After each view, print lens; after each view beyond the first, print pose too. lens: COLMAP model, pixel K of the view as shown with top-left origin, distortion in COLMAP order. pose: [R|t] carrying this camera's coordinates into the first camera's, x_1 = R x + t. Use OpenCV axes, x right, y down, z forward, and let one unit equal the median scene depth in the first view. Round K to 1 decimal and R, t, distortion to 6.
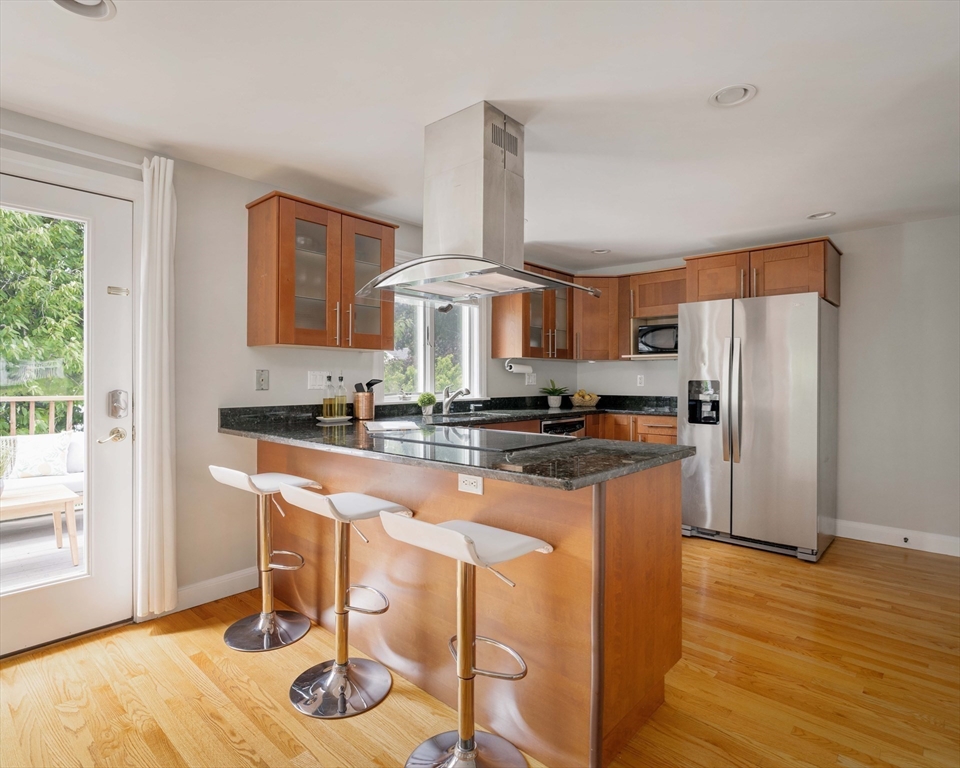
lens RADIAL K [[520.0, 0, 507.9], [0, 520.0, 382.8], [0, 0, 1]] dist [0.011832, 0.000352]
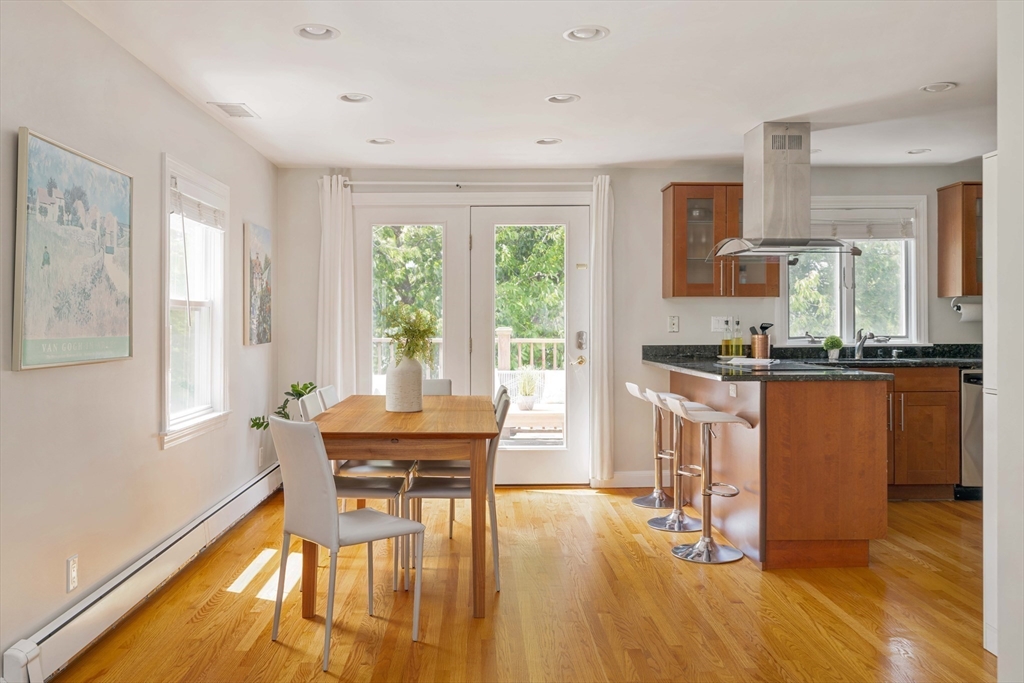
lens RADIAL K [[848.8, 0, 496.4], [0, 848.8, 314.4], [0, 0, 1]] dist [0.026150, 0.017899]
pose [[0.674463, -0.015399, -0.738148, 0.713867], [-0.000479, 0.999773, -0.021295, 0.014238], [0.738309, 0.014716, 0.674302, -0.663389]]
